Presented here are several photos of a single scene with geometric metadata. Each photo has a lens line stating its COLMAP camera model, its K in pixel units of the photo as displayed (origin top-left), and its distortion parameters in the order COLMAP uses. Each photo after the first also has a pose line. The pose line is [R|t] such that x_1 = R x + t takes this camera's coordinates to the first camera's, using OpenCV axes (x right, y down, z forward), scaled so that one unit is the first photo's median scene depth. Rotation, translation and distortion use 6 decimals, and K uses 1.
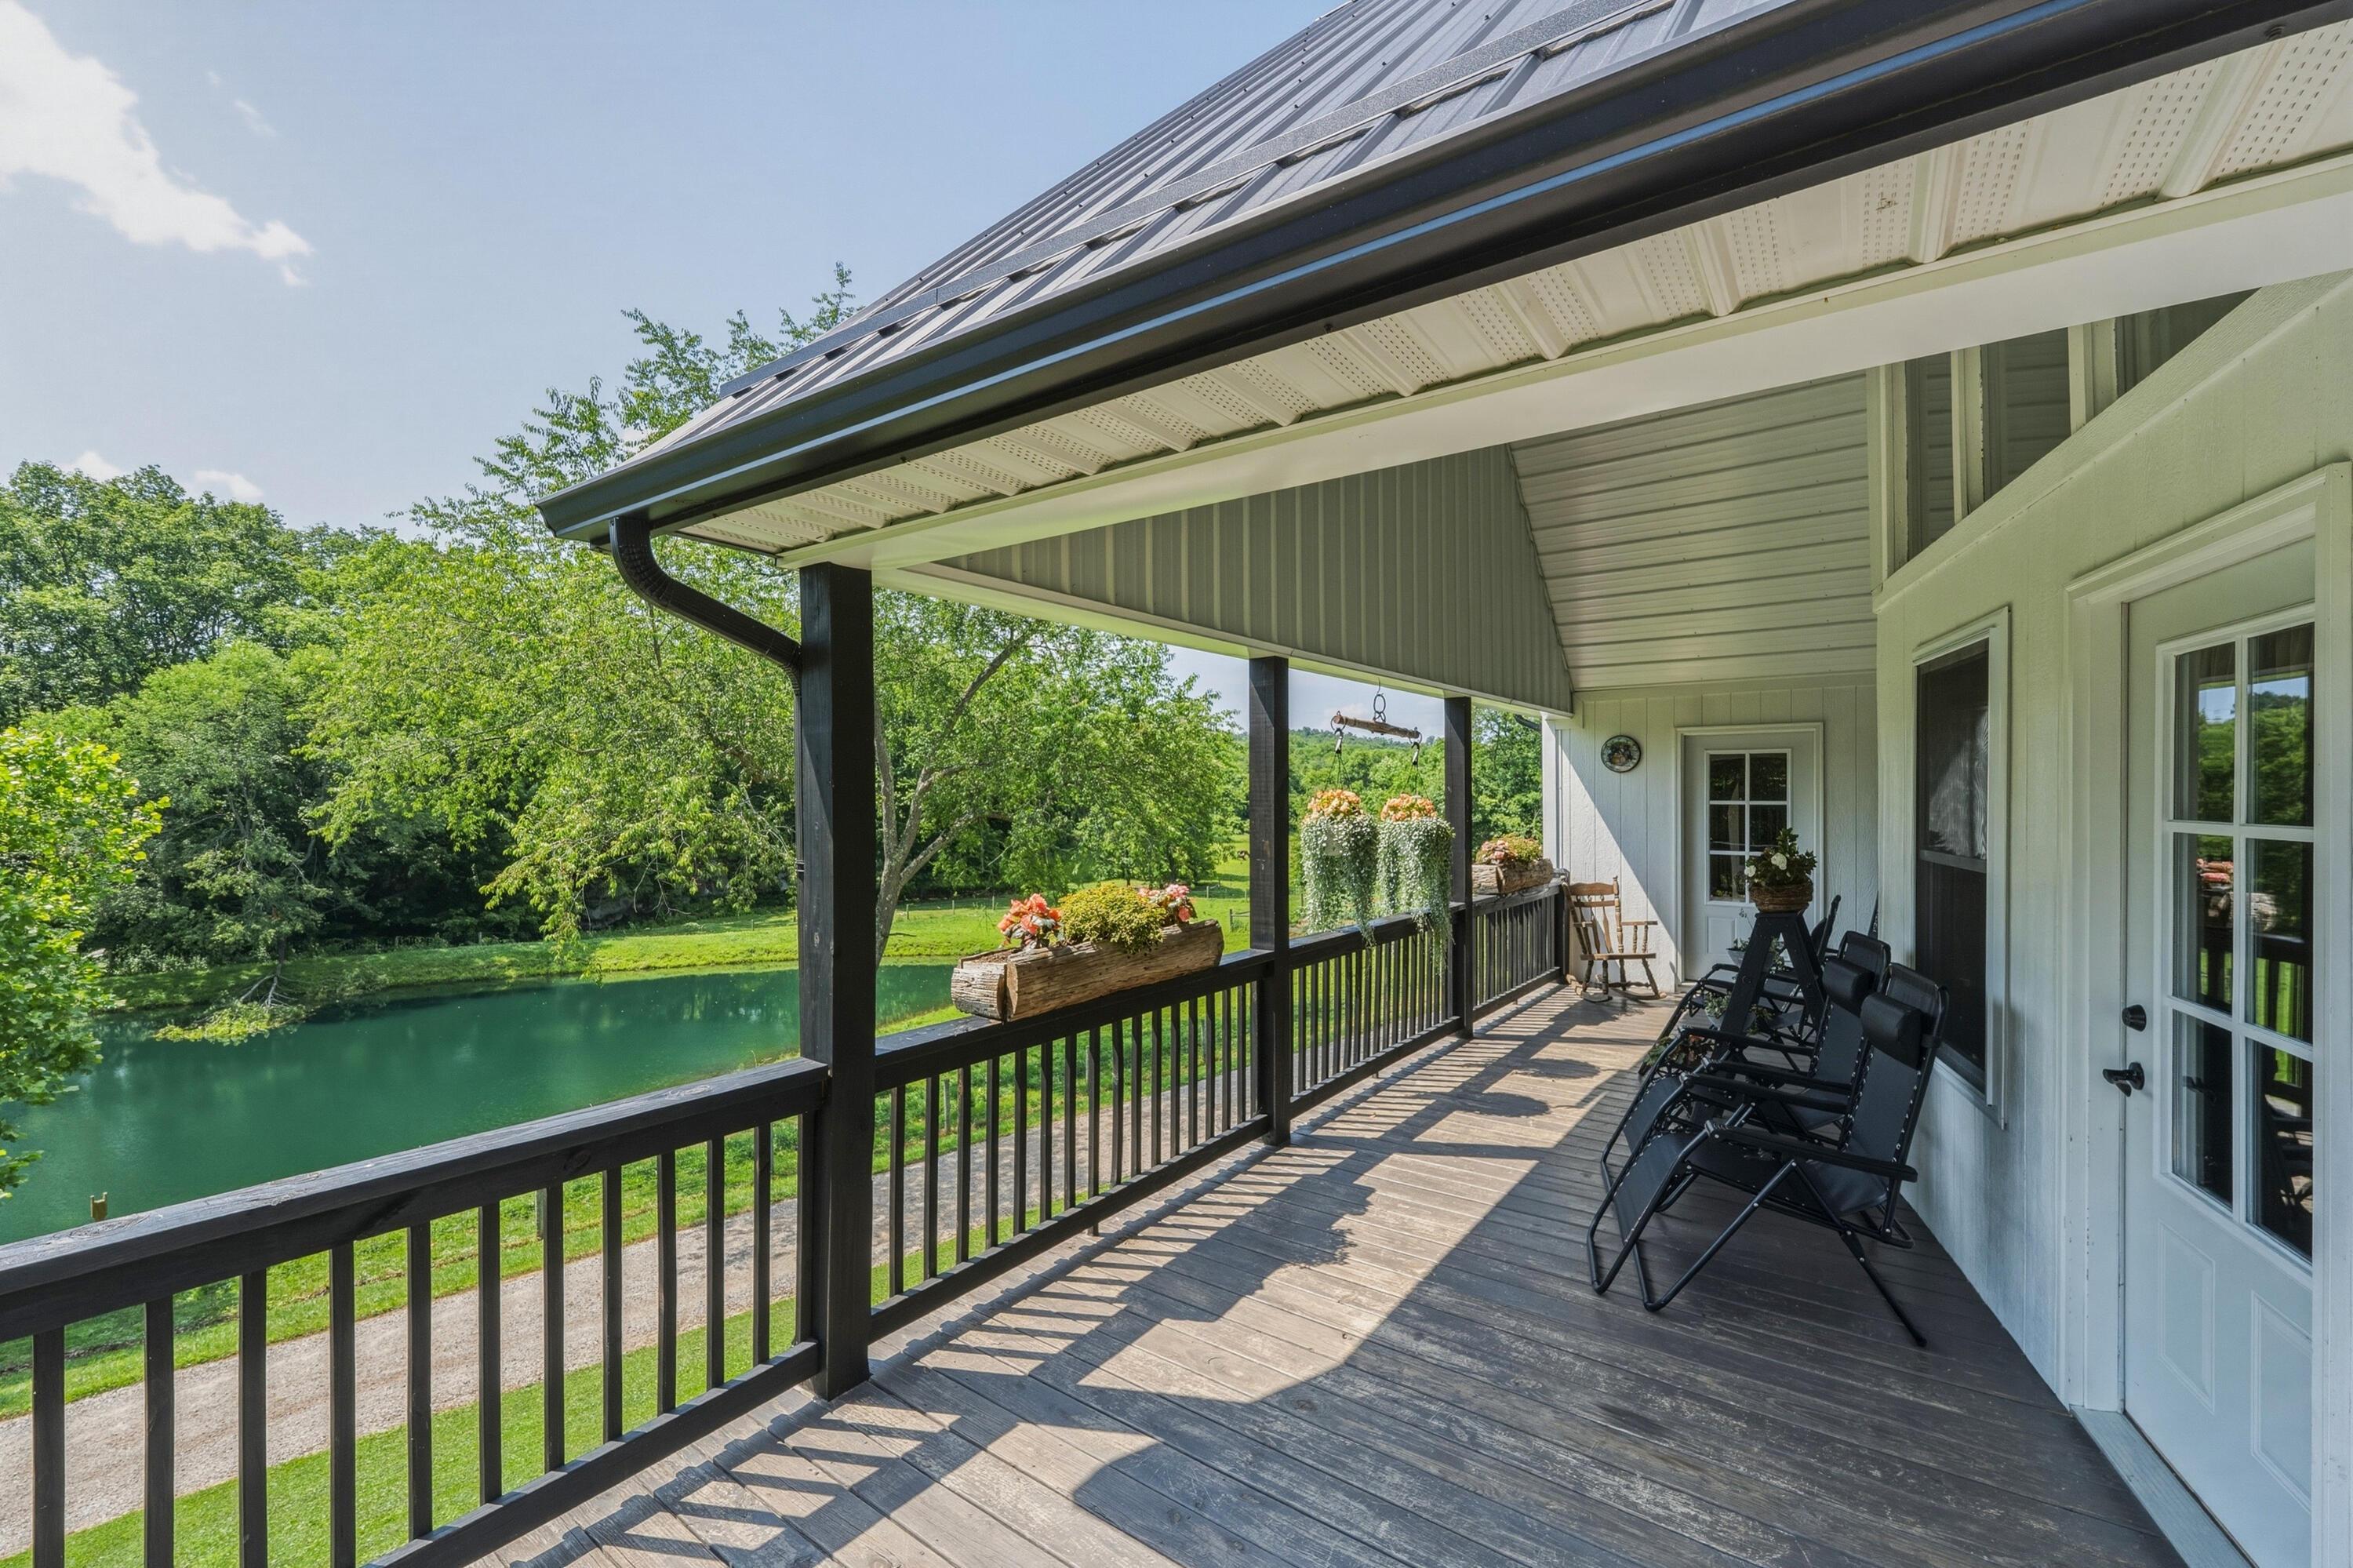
lens RADIAL K [[962.9, 0, 1175.9], [0, 962.9, 801.5], [0, 0, 1]] dist [0.001315, 0.000225]
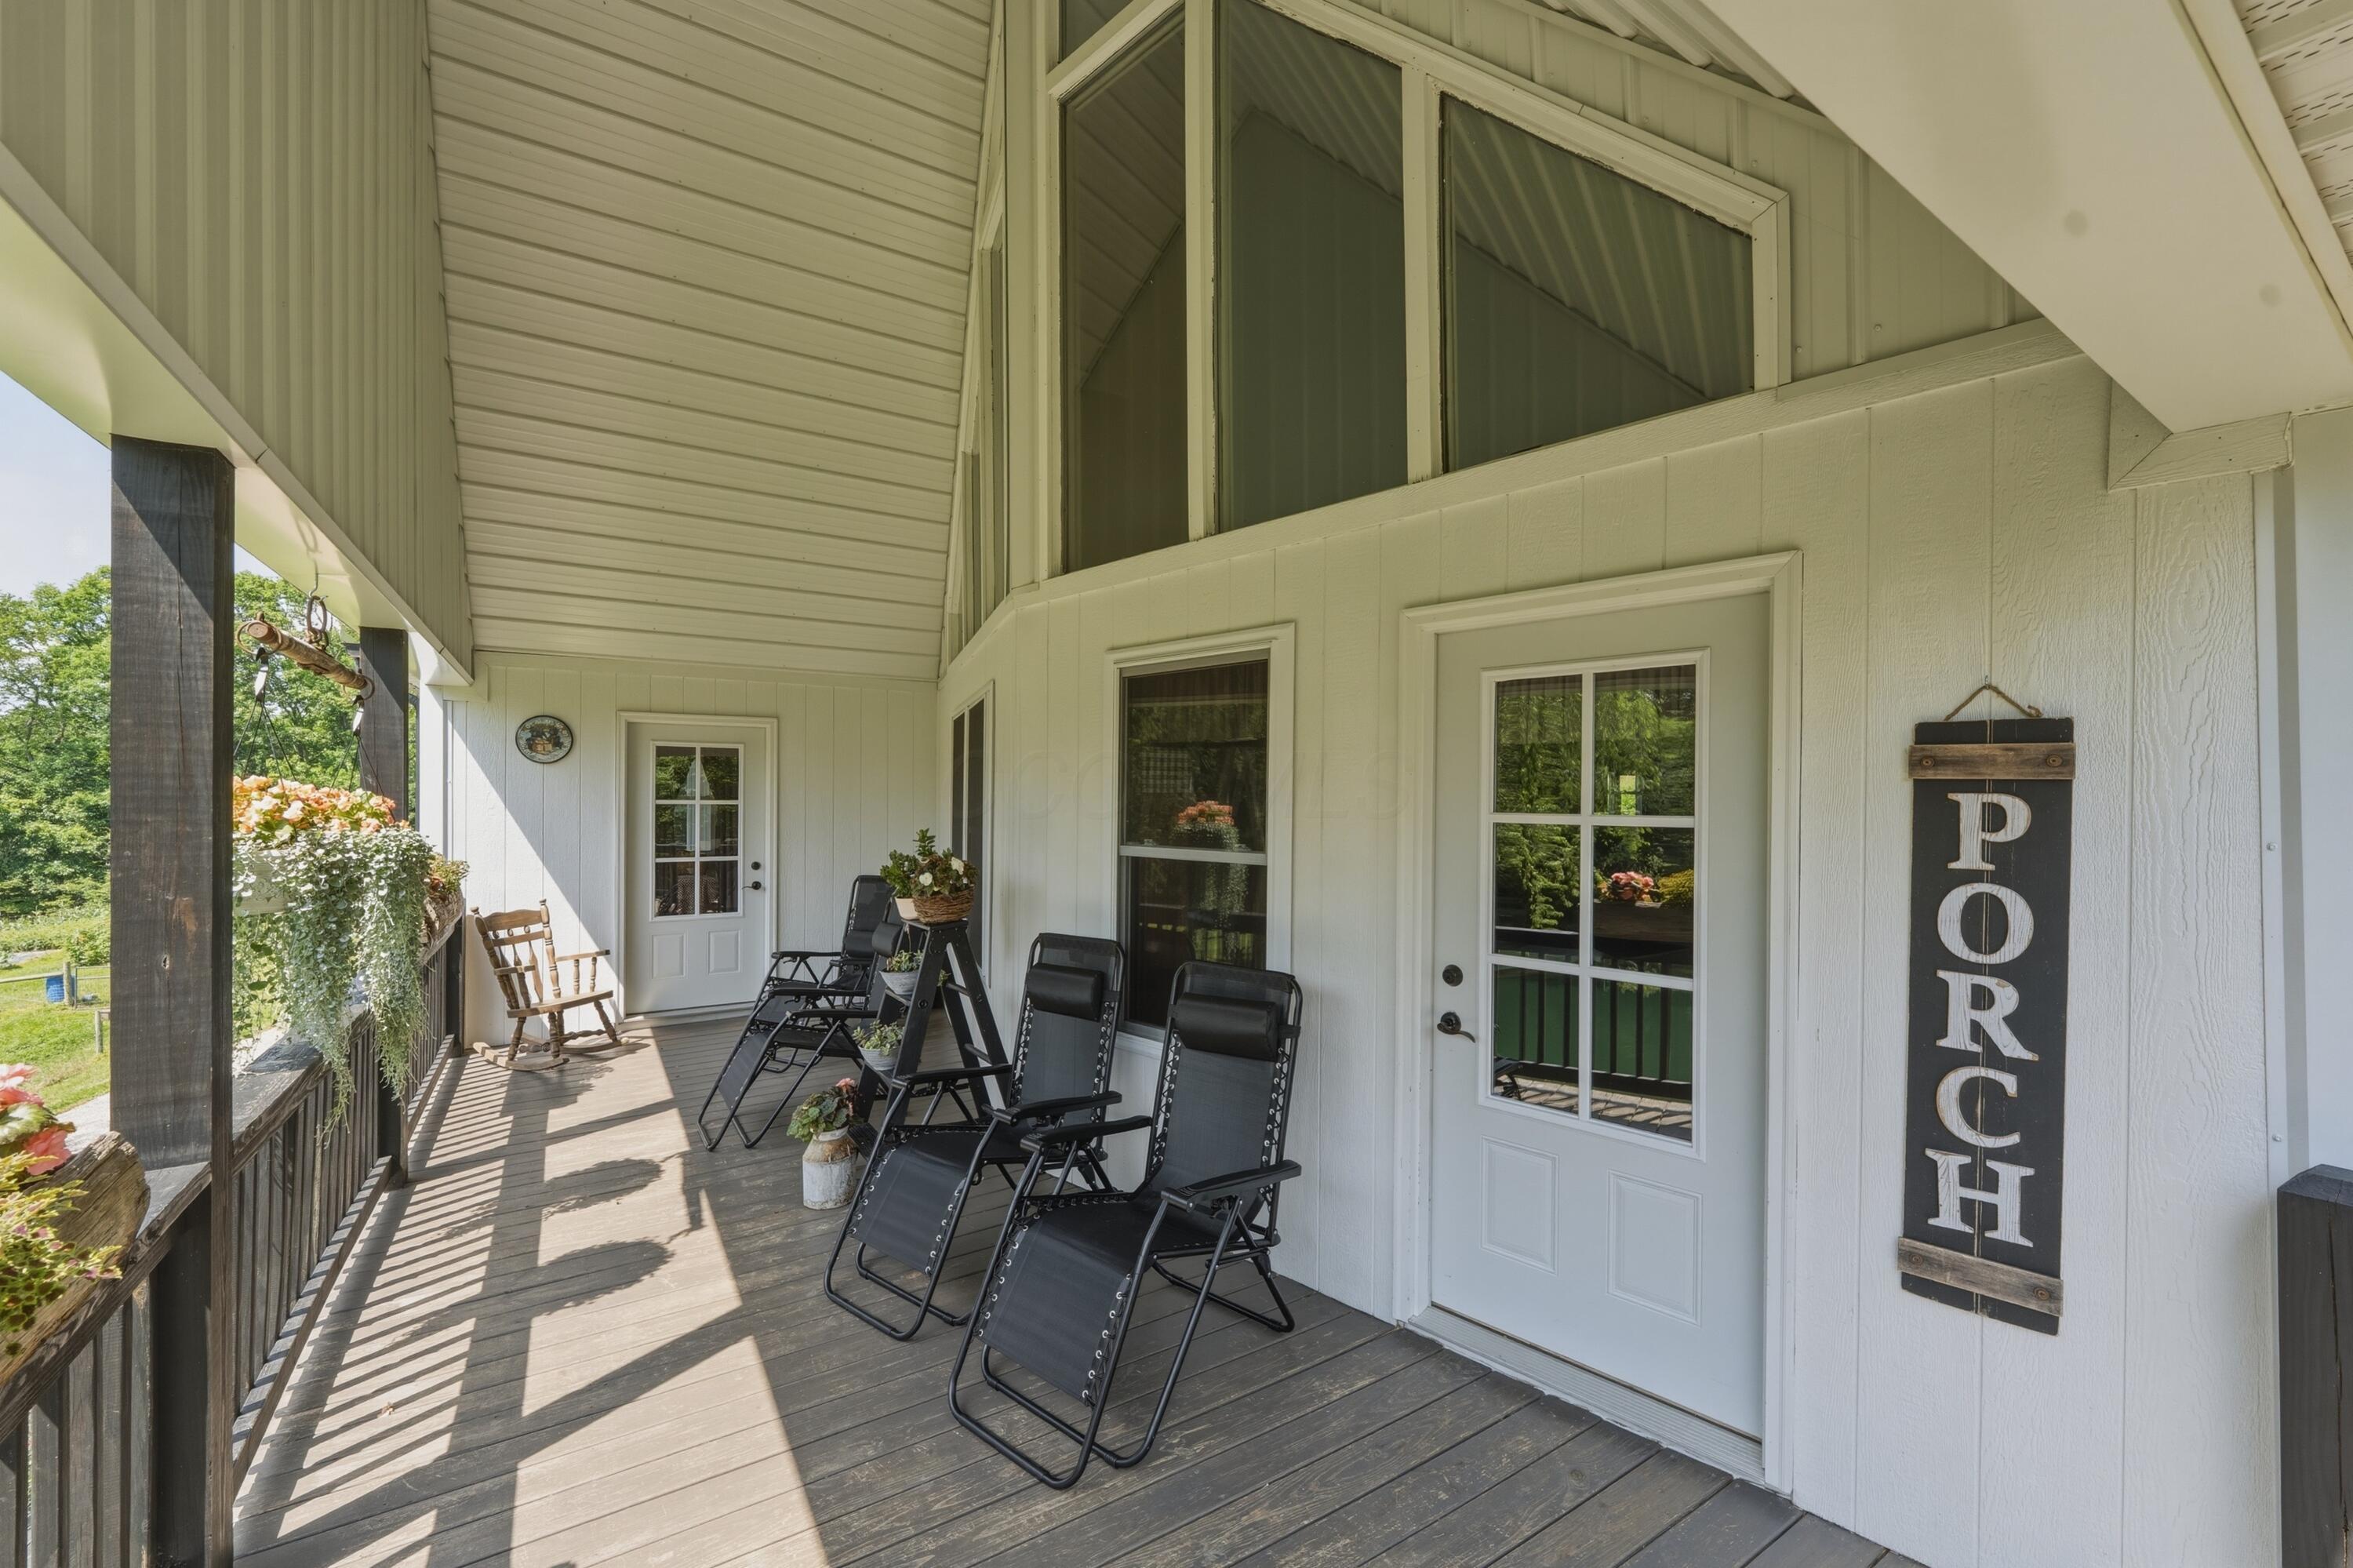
lens RADIAL K [[962.9, 0, 1175.9], [0, 962.9, 801.5], [0, 0, 1]] dist [0.001315, 0.000225]
pose [[0.356717, -0.000960, 0.934212, -0.099971], [0.001719, 0.999998, 0.000371, 0.001120], [-0.934211, 0.001473, 0.356719, 0.337332]]
